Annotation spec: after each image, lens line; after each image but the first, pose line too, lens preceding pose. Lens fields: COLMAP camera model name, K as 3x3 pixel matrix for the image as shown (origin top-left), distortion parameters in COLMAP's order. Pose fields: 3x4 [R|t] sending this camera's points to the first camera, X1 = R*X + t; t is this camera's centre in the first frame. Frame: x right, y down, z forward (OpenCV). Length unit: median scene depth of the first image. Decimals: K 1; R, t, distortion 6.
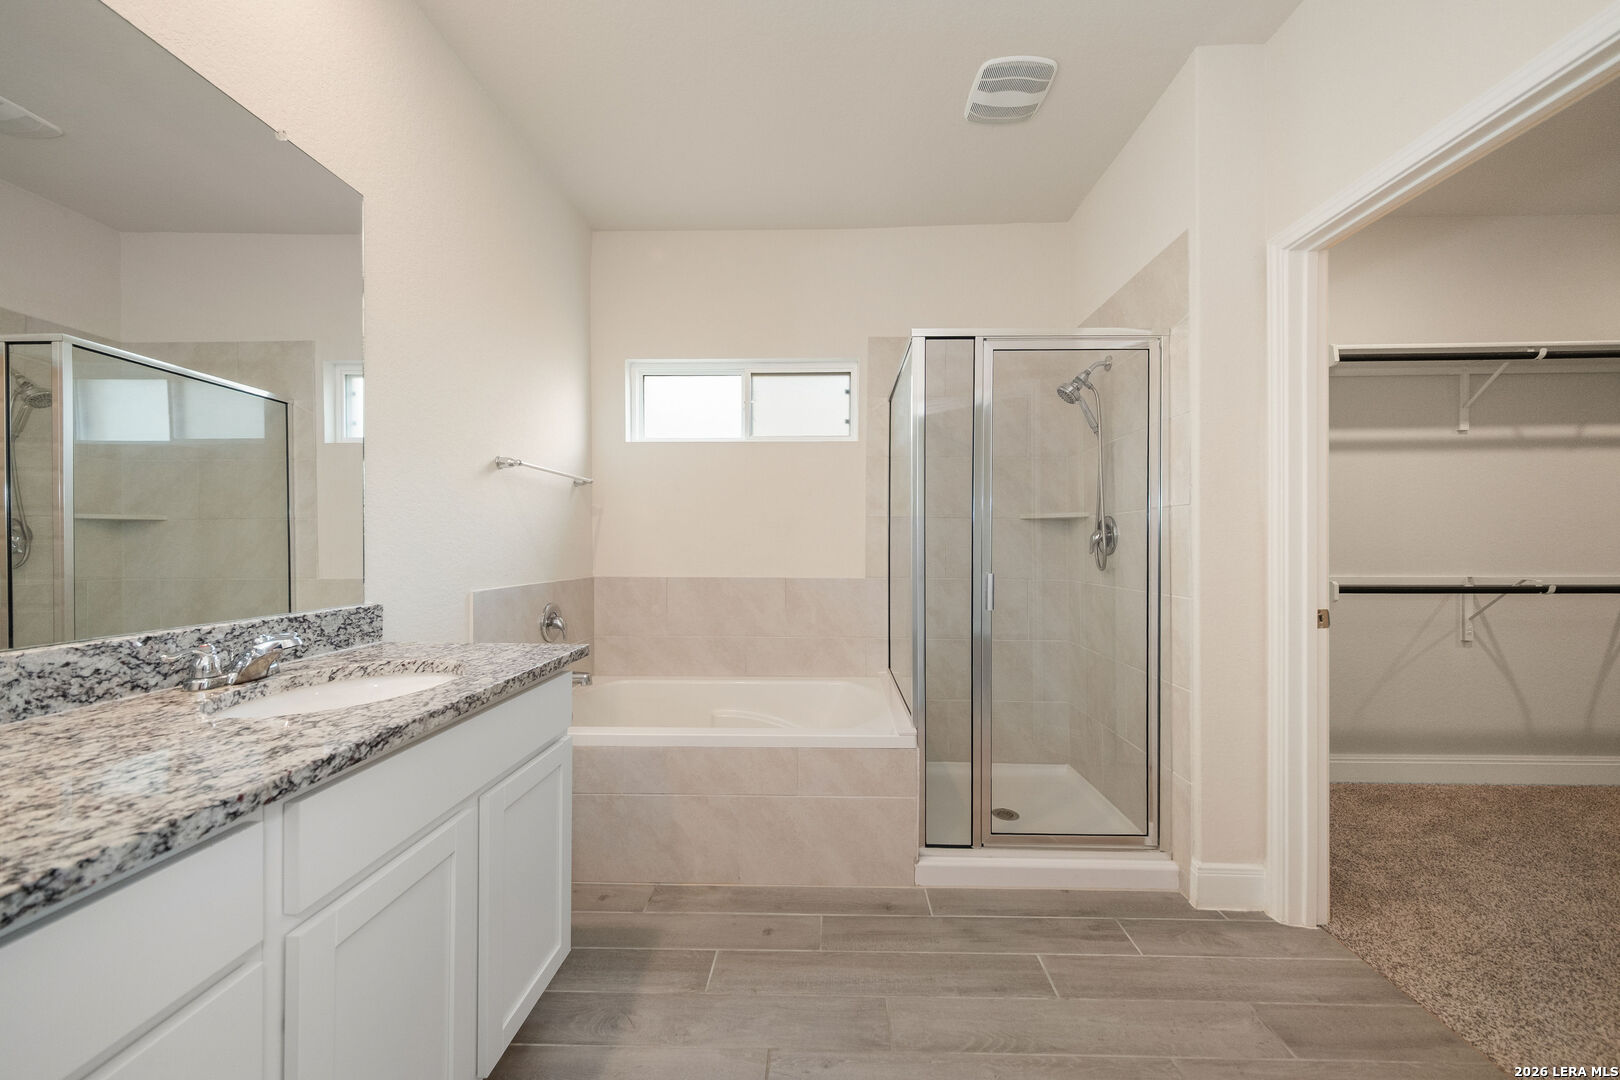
lens RADIAL K [[556.5, 0, 822.0], [0, 556.5, 544.5], [0, 0, 1]] dist [0.005995, -0.001520]
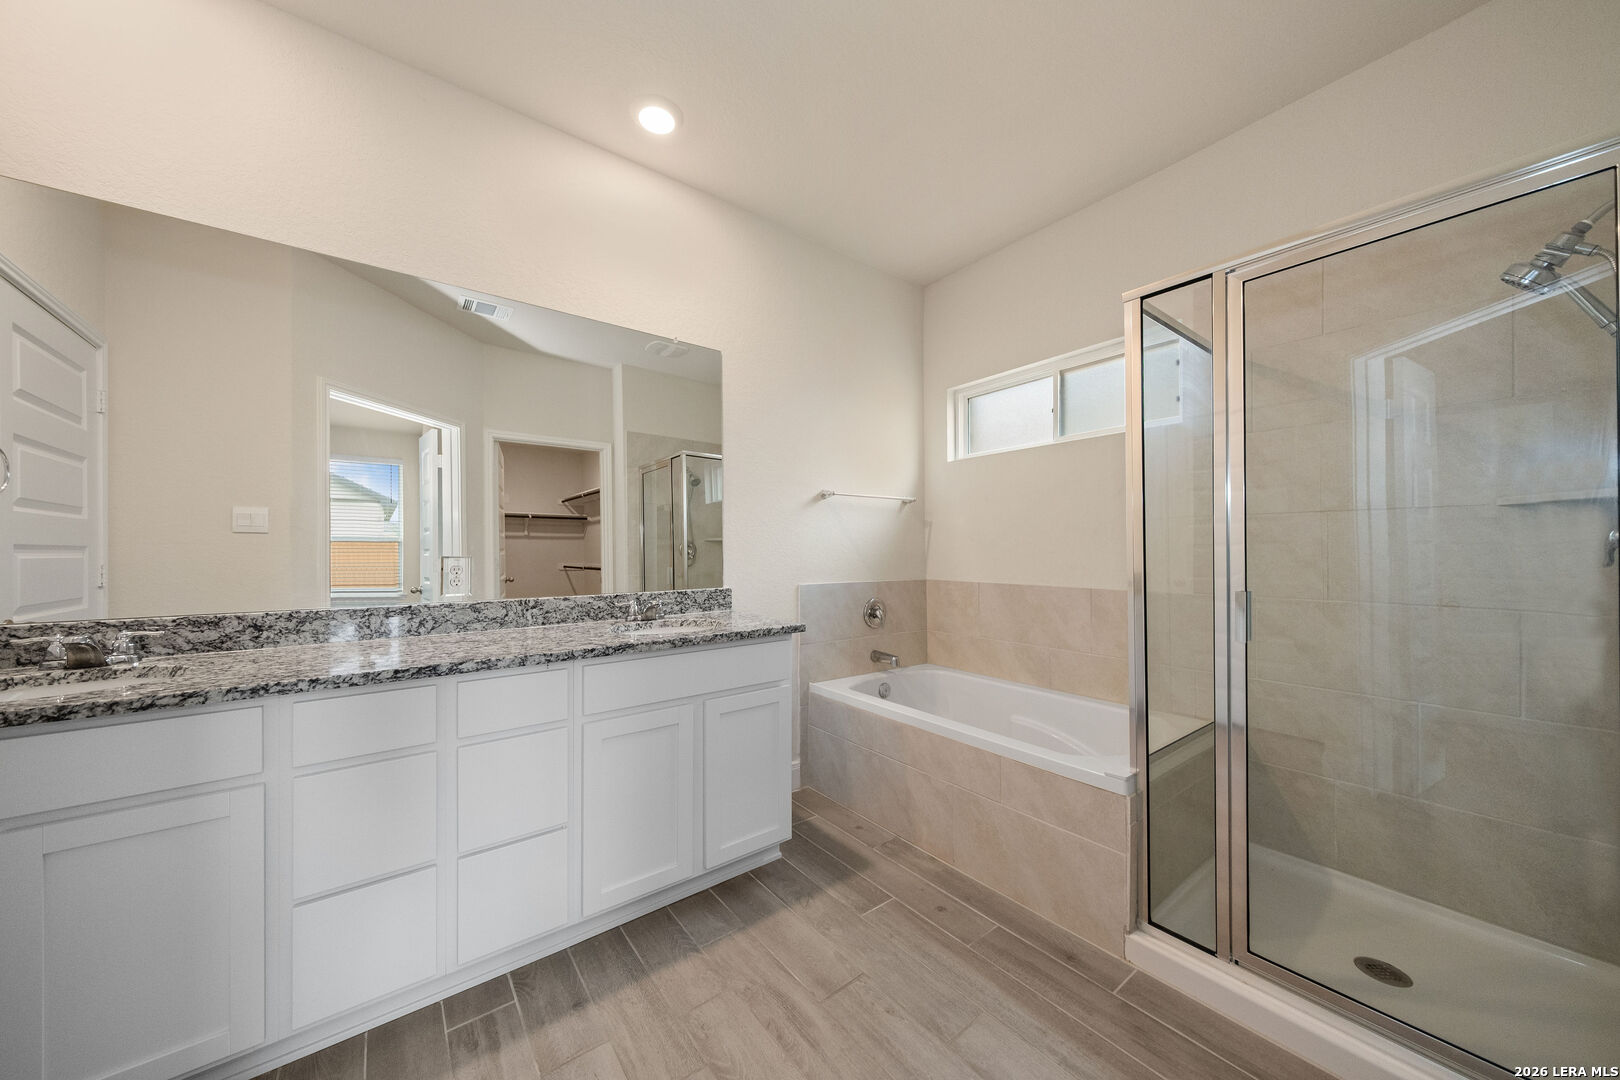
lens RADIAL K [[556.5, 0, 815.9], [0, 556.5, 547.9], [0, 0, 1]] dist [0.005995, -0.001520]
pose [[0.630263, -0.009066, -0.776329, 0.603416], [0.003600, 0.999955, -0.008754, 0.000058], [0.776374, 0.002723, 0.630267, 0.125657]]
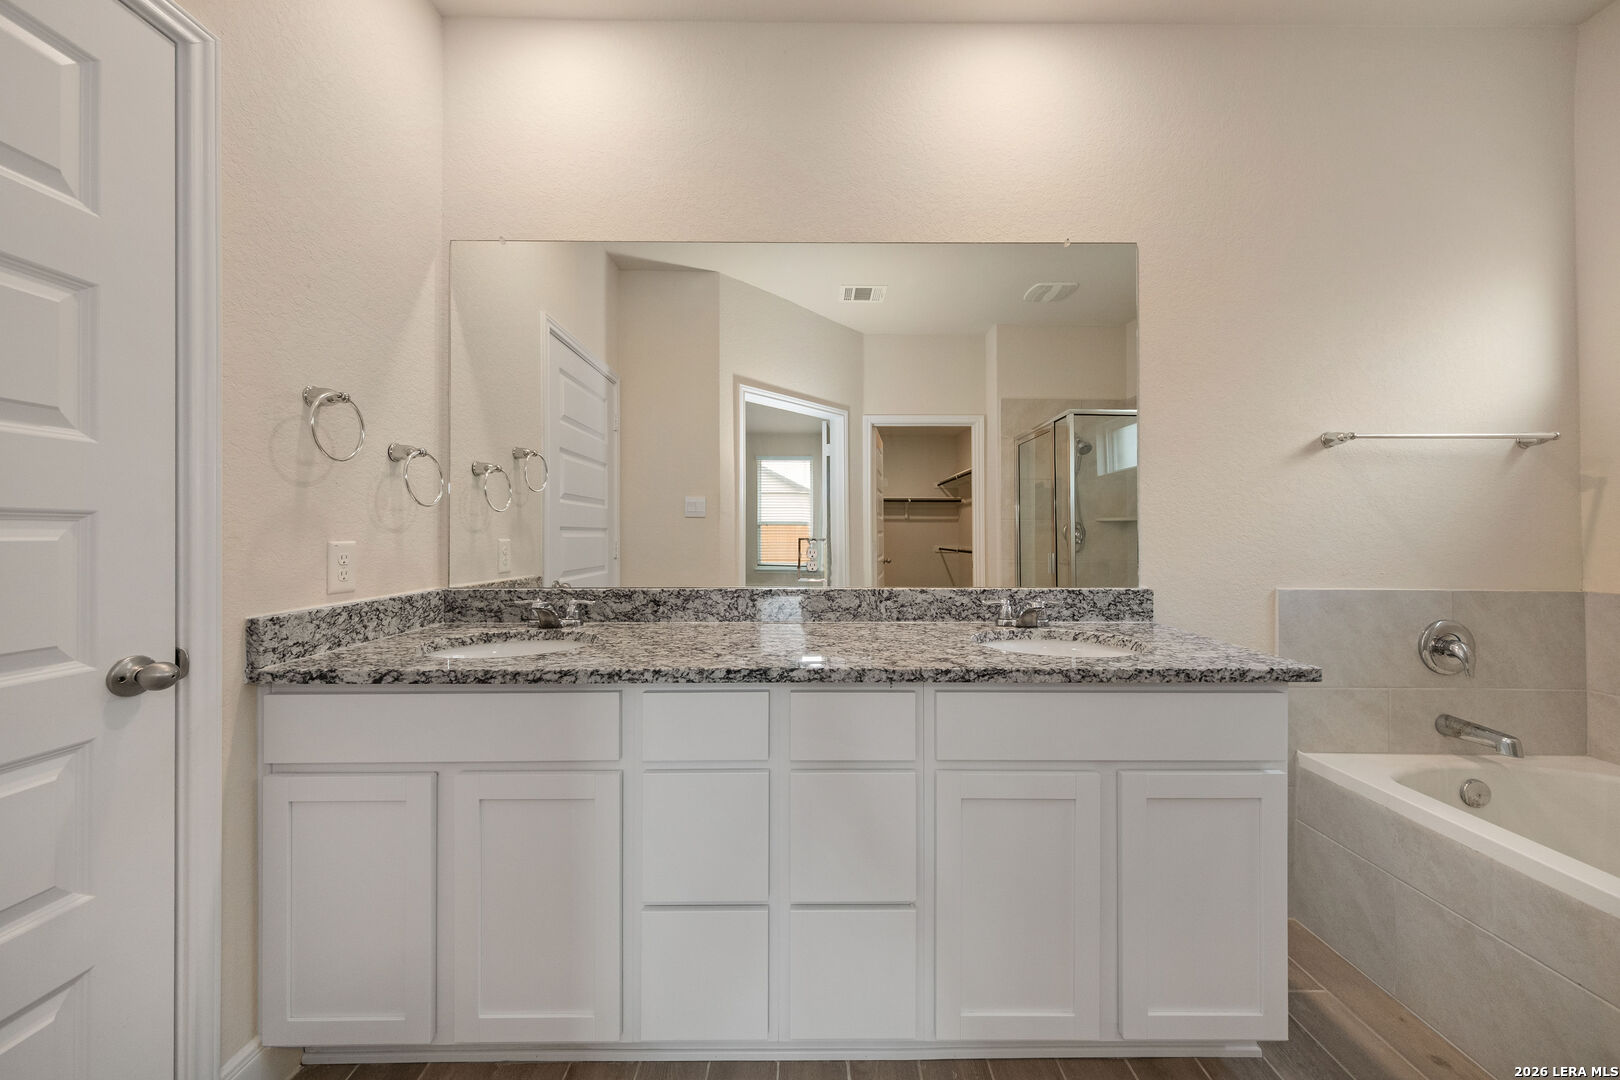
lens RADIAL K [[556.5, 0, 810.6], [0, 556.5, 533.4], [0, 0, 1]] dist [0.005995, -0.001520]
pose [[0.023490, -0.003638, -0.999717, 0.297436], [-0.003733, 0.999986, -0.003726, -0.000381], [0.999717, 0.003819, 0.023476, 0.246756]]
